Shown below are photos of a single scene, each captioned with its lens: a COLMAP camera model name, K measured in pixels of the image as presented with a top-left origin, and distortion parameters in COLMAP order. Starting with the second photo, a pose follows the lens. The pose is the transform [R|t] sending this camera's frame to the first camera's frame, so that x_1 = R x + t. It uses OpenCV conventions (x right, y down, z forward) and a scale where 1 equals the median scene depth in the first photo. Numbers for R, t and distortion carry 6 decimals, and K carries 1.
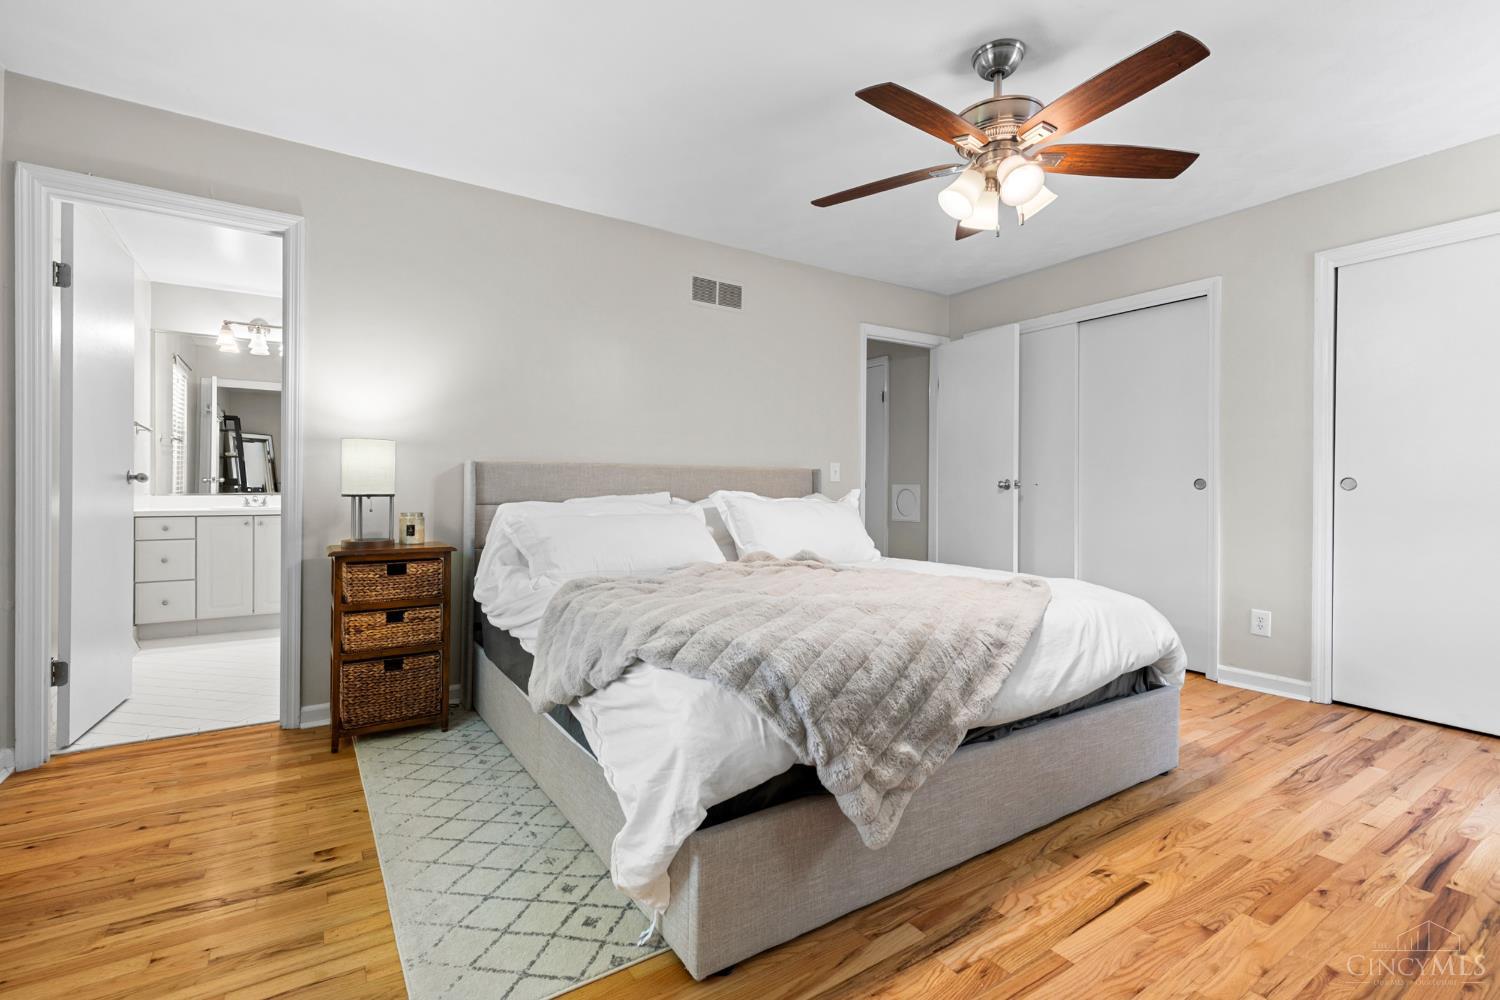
lens RADIAL K [[672.3, 0, 742.3], [0, 672.3, 486.3], [0, 0, 1]] dist [0.005800, -0.000064]
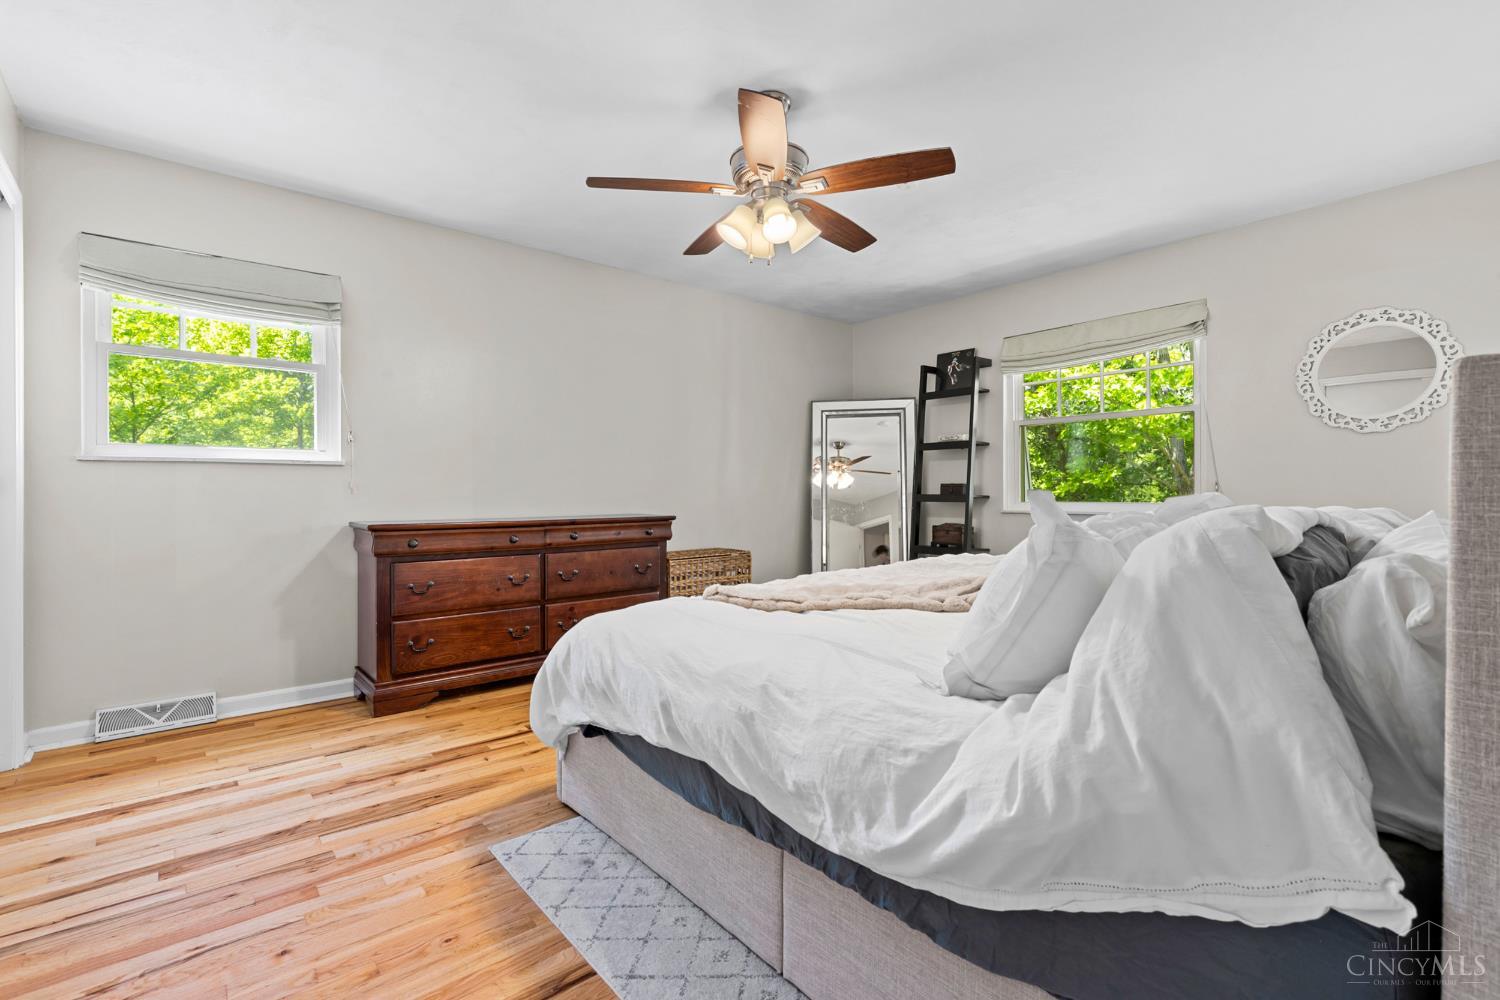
lens RADIAL K [[672.3, 0, 742.3], [0, 672.3, 486.3], [0, 0, 1]] dist [0.005800, -0.000064]
pose [[-0.993846, 0.000885, -0.110769, 0.491912], [0.001753, 0.999969, -0.007741, 0.002965], [0.110759, -0.007887, -0.993816, 1.918240]]
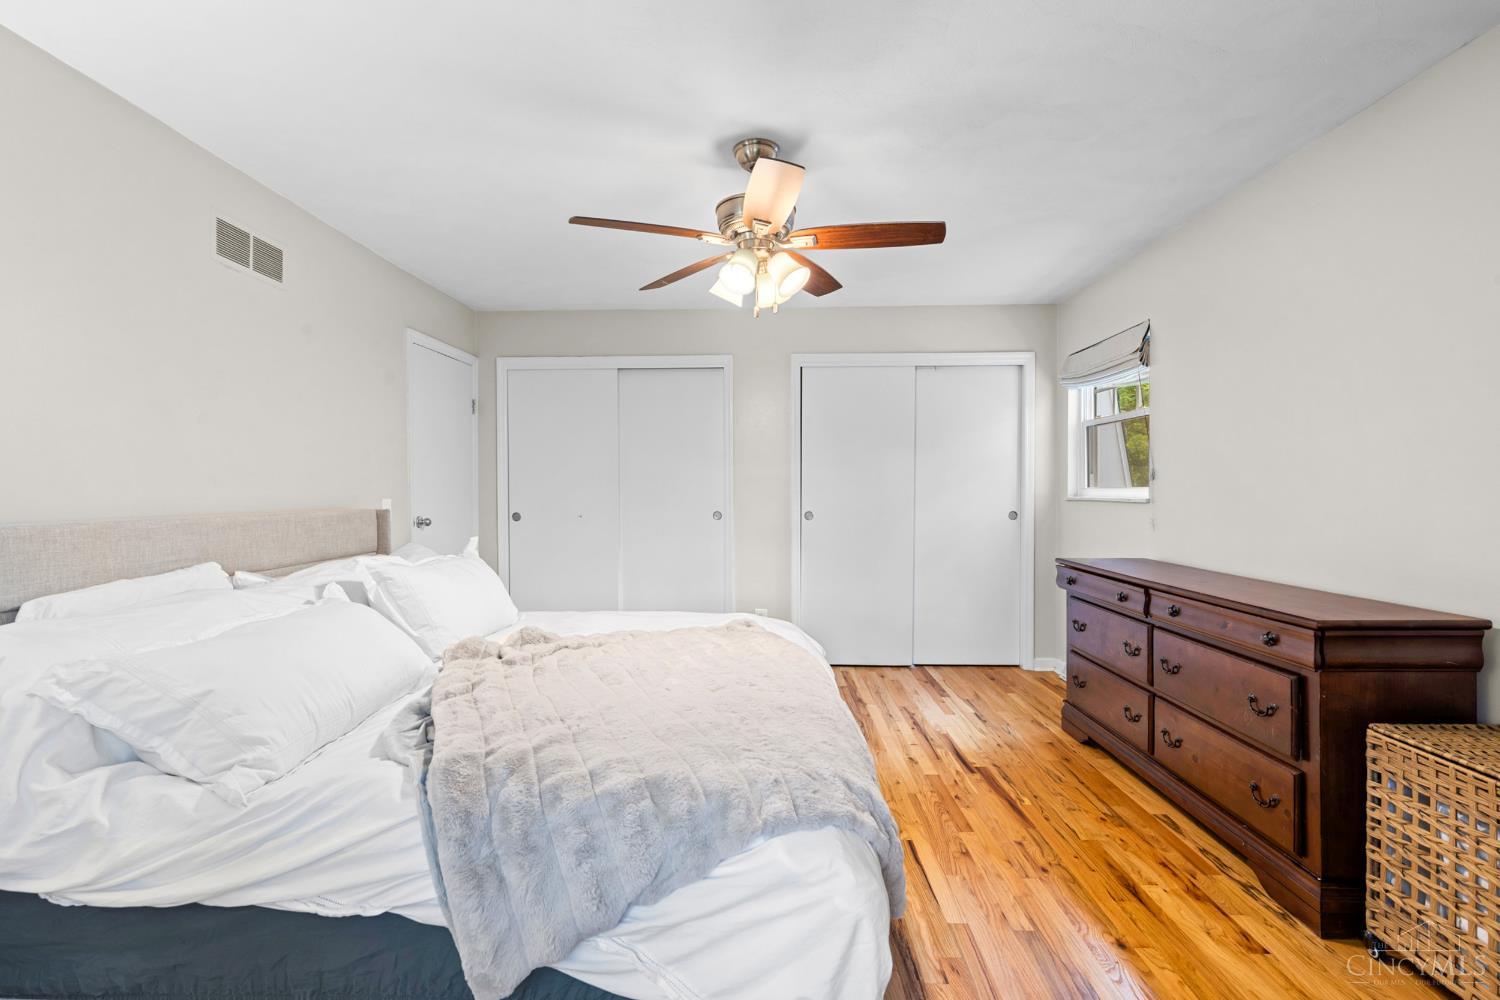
lens RADIAL K [[672.5, 0, 737.0], [0, 672.5, 482.5], [0, 0, 1]] dist [0.008376, -0.000842]
pose [[0.571229, 0.001261, 0.820790, -0.510090], [0.001169, 0.999997, -0.002350, -0.092852], [-0.820790, 0.002302, 0.571225, 0.363621]]
